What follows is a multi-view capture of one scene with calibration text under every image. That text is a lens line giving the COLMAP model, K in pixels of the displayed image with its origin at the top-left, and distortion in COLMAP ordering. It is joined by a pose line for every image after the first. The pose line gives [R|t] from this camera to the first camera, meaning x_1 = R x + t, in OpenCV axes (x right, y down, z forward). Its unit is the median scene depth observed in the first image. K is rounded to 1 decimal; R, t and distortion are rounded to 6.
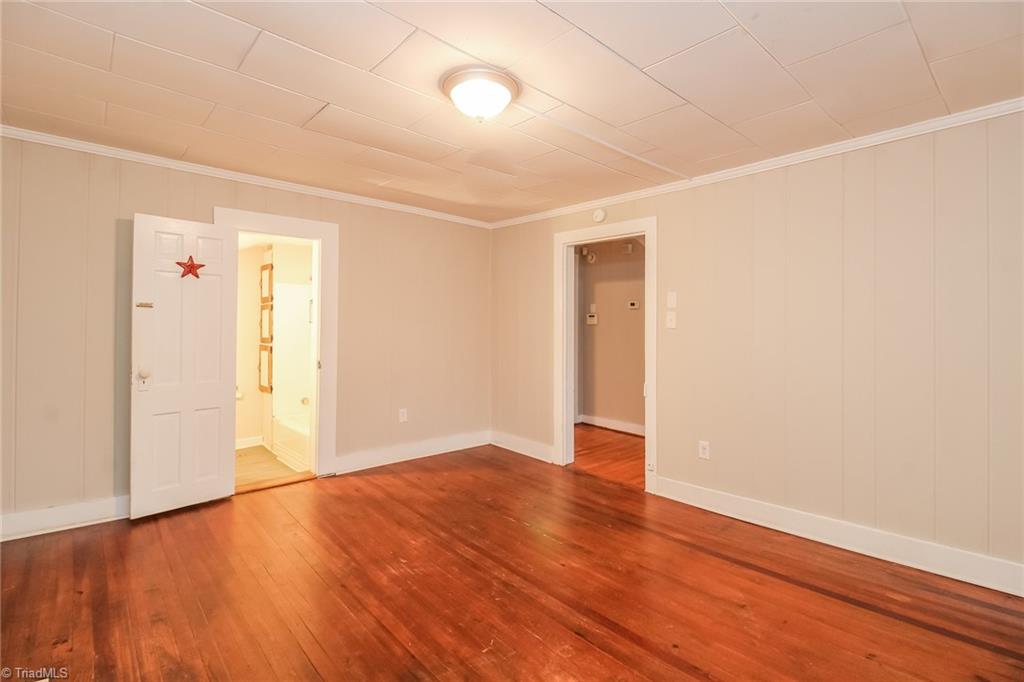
lens RADIAL K [[470.6, 0, 513.1], [0, 470.6, 331.5], [0, 0, 1]] dist [-0.001320, -0.000076]
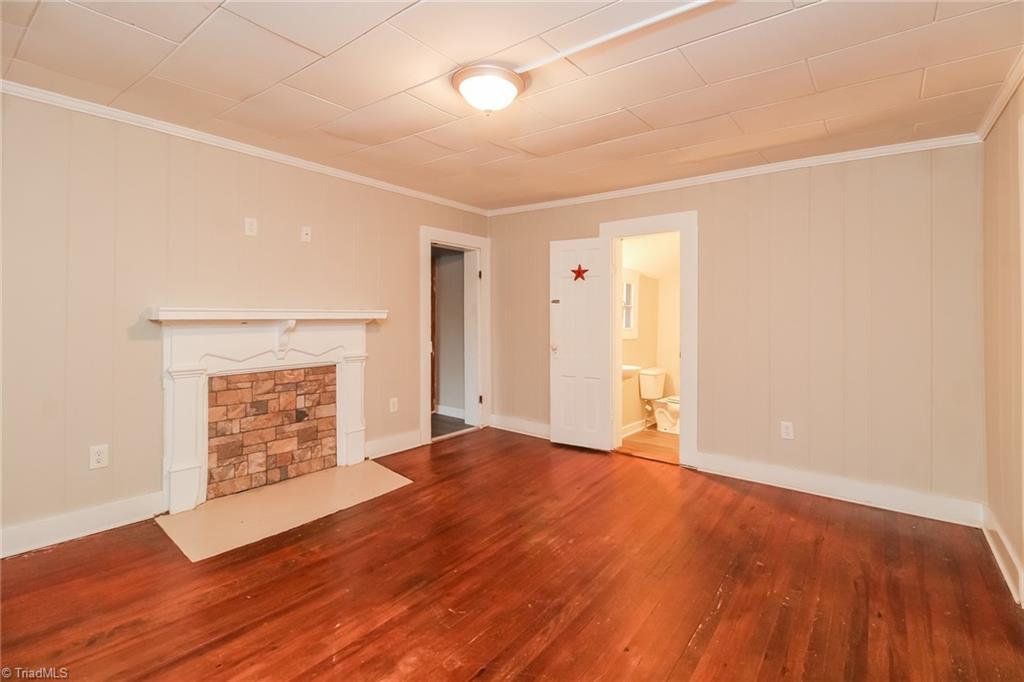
lens RADIAL K [[470.6, 0, 525.2], [0, 470.6, 318.7], [0, 0, 1]] dist [-0.001320, -0.000076]
pose [[0.185564, 0.003442, -0.982626, 0.647004], [-0.021181, 0.999776, -0.000498, 0.002043], [0.982404, 0.020906, 0.185595, 0.596291]]
